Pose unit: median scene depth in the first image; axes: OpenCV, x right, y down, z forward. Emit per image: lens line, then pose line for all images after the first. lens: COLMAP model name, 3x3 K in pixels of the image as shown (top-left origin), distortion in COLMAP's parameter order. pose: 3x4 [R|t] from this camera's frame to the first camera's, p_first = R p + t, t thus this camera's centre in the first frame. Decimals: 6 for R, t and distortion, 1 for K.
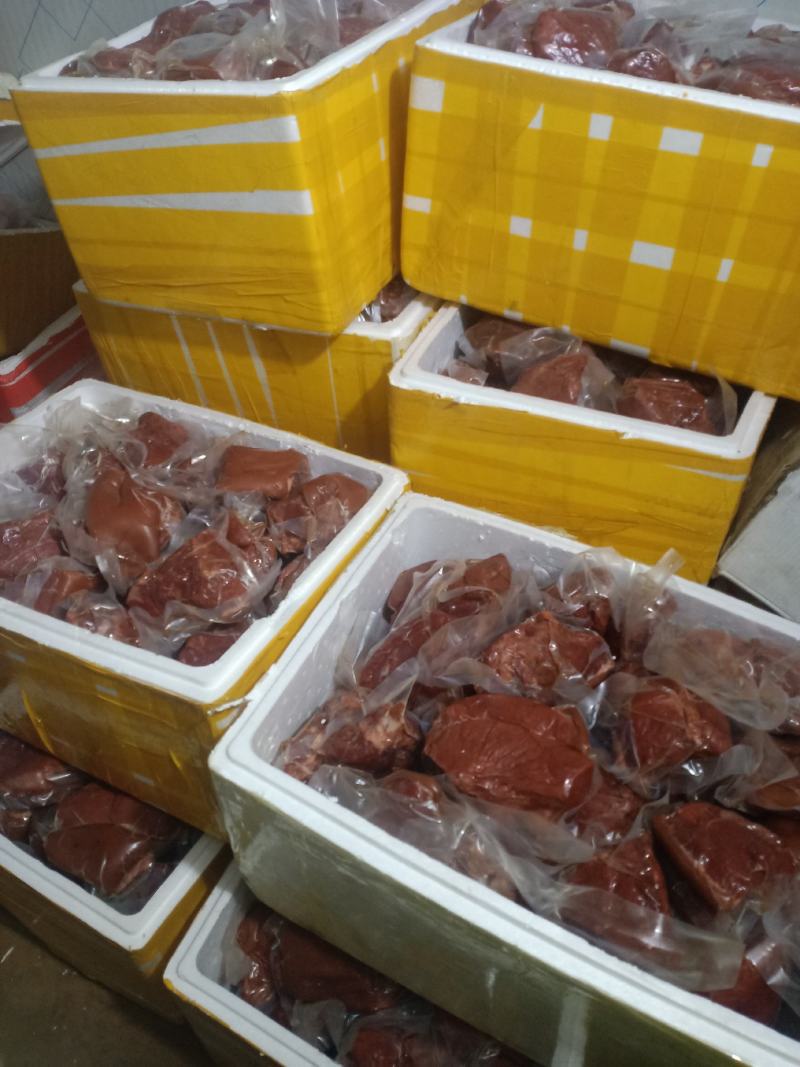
lens RADIAL K [[869.7, 0, 393.6], [0, 869.7, 537.6], [0, 0, 1]] dist [0.071681, -0.160508]
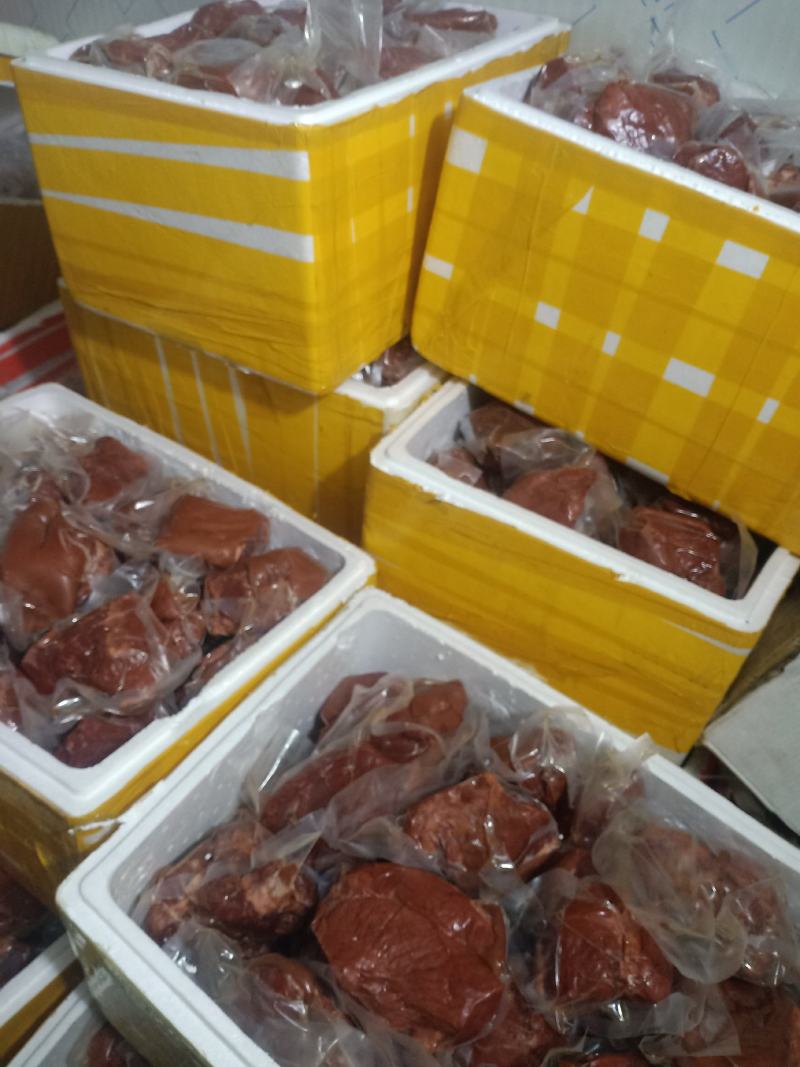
lens RADIAL K [[882.4, 0, 395.8], [0, 882.4, 531.0], [0, 0, 1]] dist [0.060904, -0.185031]
pose [[0.983970, 0.177775, -0.014116, 0.048253], [-0.177937, 0.983978, -0.011229, -0.108471], [0.011894, 0.013561, 0.999837, 0.117851]]
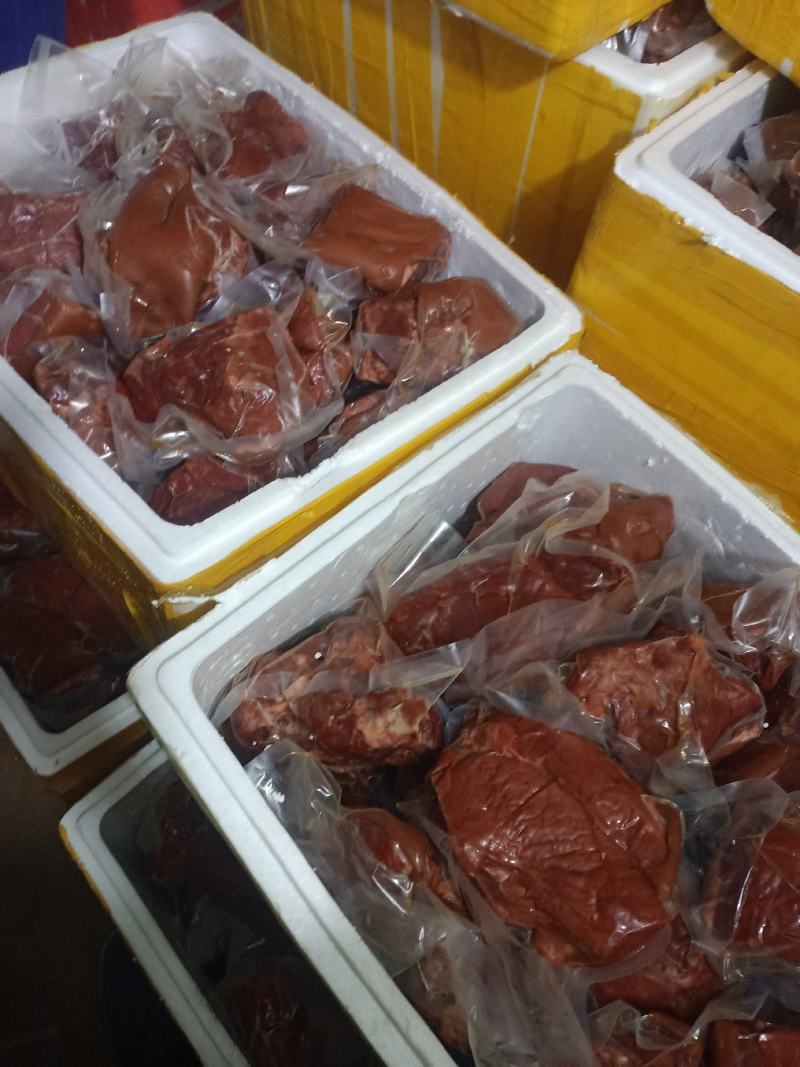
lens RADIAL K [[867.5, 0, 383.1], [0, 867.5, 538.9], [0, 0, 1]] dist [0.065769, -0.159973]
pose [[0.926543, 0.365927, -0.087261, -0.005816], [-0.322625, 0.892242, 0.315939, -0.092093], [0.193469, -0.264578, 0.944758, 0.337675]]
